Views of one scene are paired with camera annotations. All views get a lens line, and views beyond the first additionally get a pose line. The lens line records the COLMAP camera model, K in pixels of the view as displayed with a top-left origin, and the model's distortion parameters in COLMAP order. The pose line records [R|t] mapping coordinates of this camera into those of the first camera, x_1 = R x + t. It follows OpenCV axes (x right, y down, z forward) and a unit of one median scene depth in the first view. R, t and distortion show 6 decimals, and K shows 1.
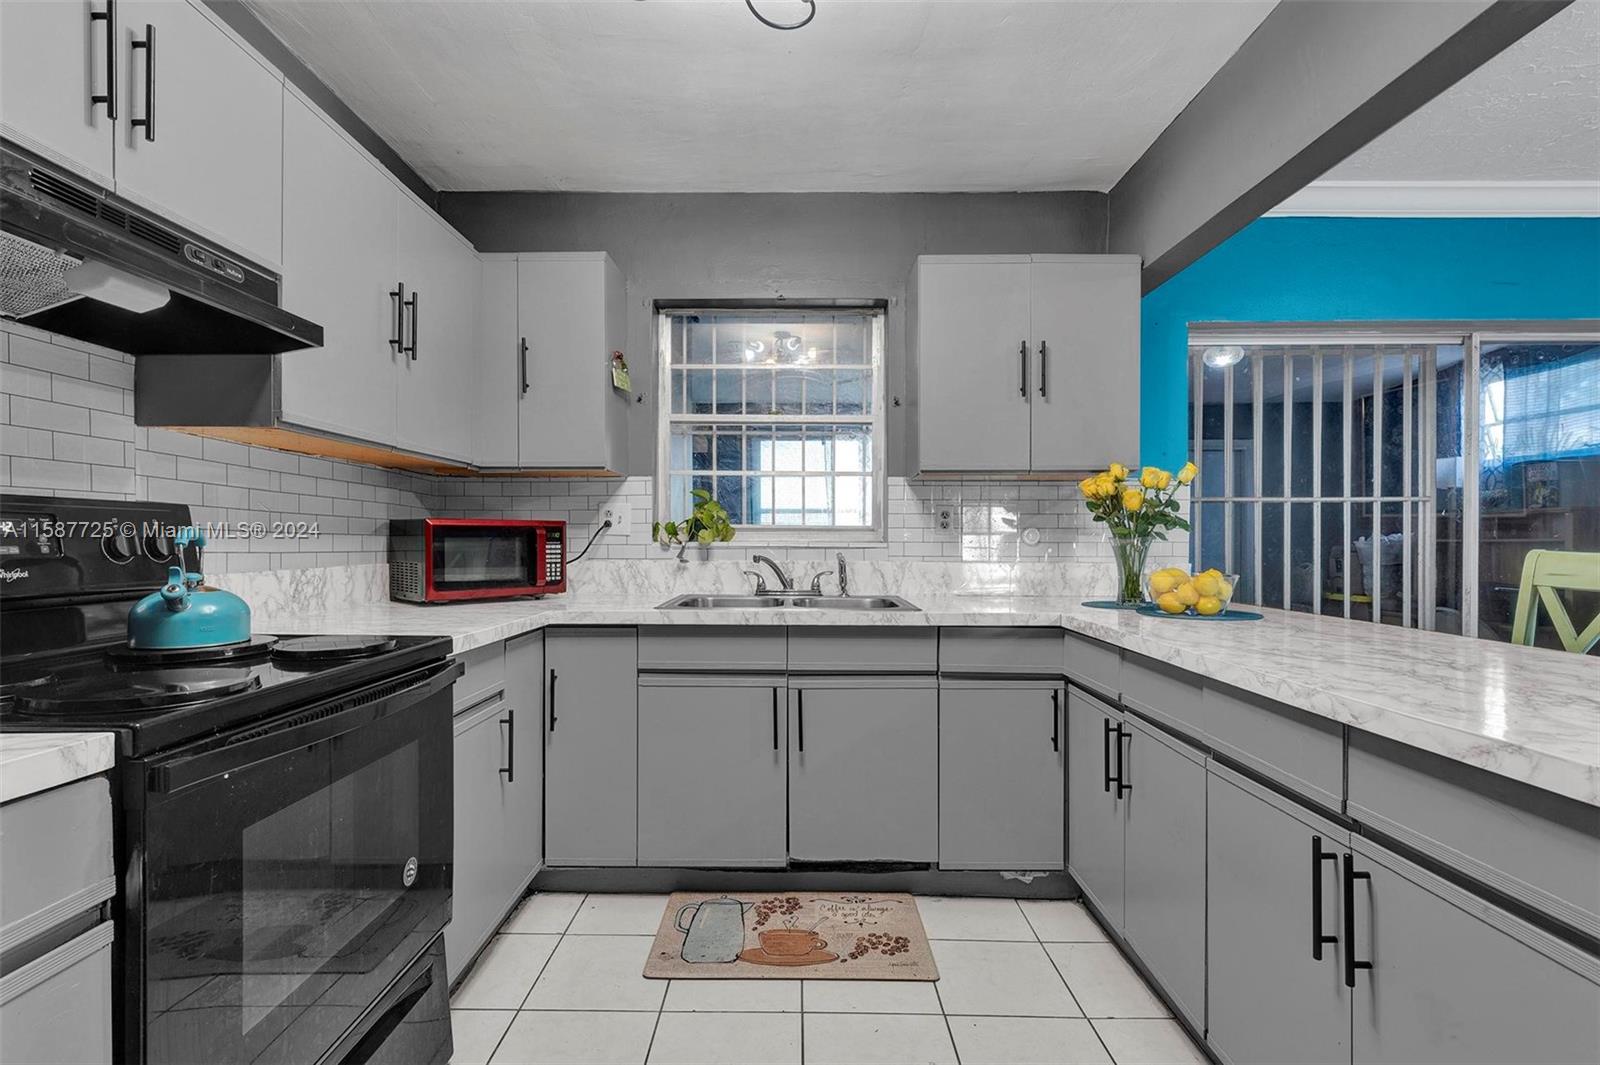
lens RADIAL K [[734.2, 0, 794.7], [0, 734.2, 542.2], [0, 0, 1]] dist [-0.000360, -0.000224]
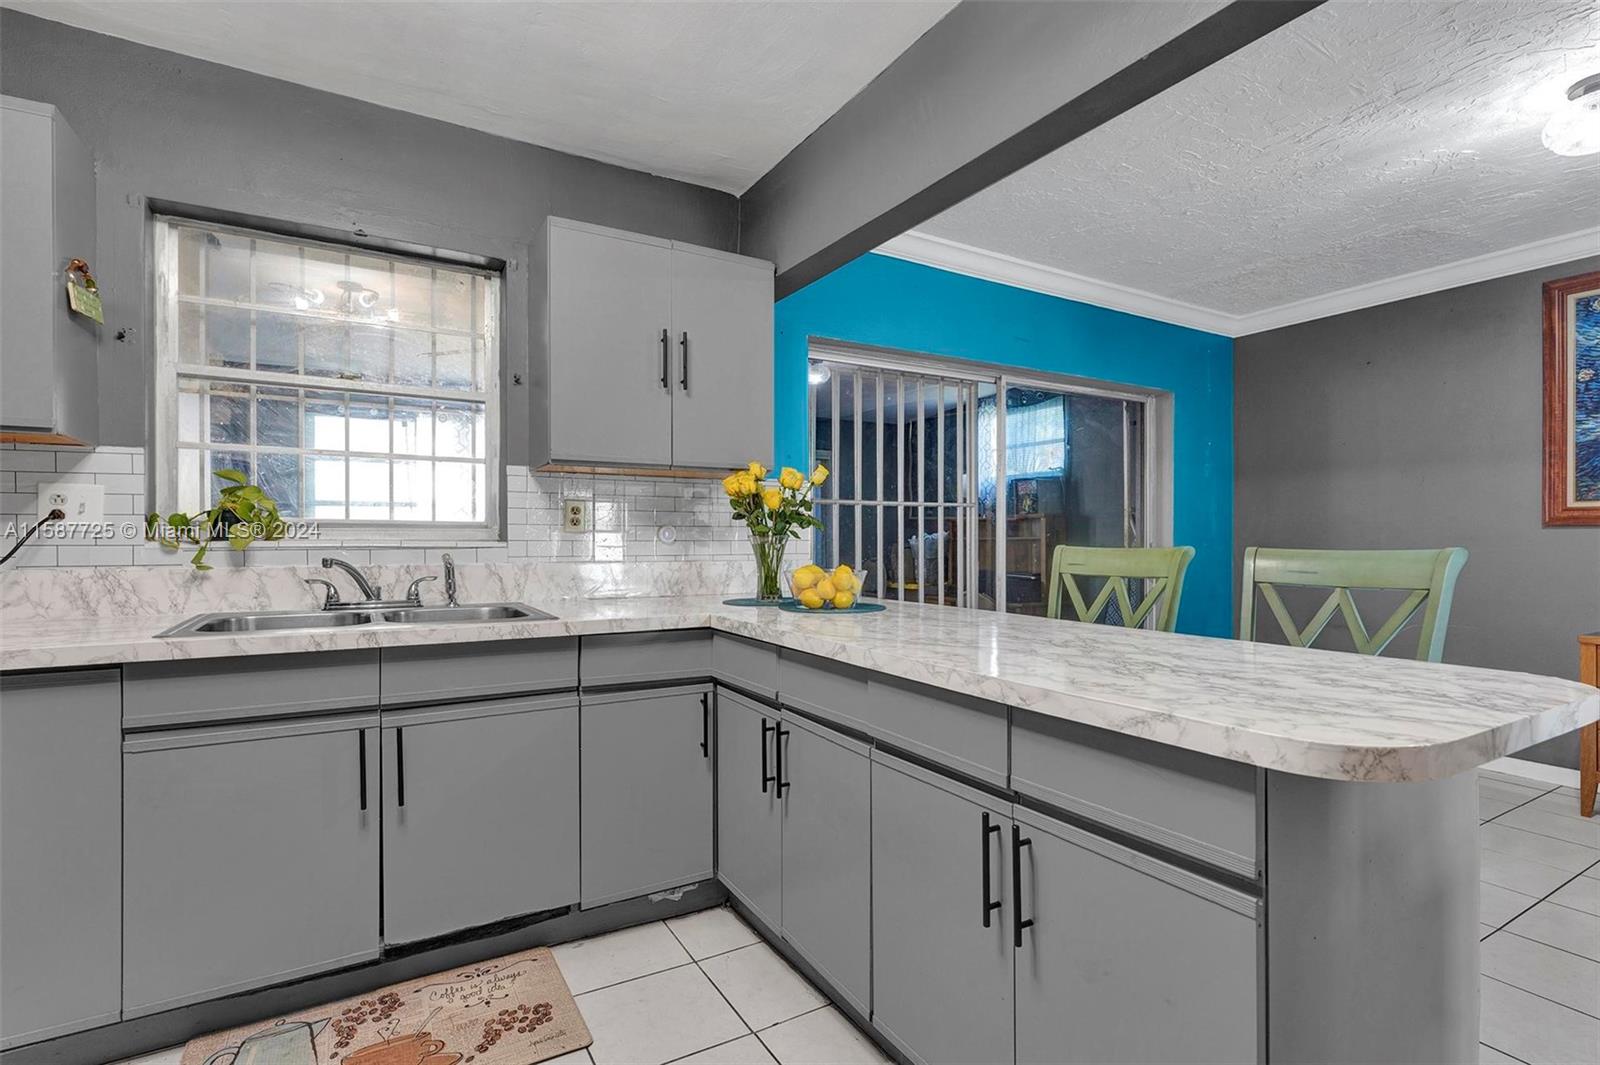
lens RADIAL K [[734.2, 0, 806.3], [0, 734.2, 538.0], [0, 0, 1]] dist [-0.000360, -0.000224]
pose [[0.849697, -0.000816, 0.527271, -0.036445], [0.002395, 0.999994, -0.002312, -0.000596], [-0.527266, 0.003227, 0.849694, 0.096966]]
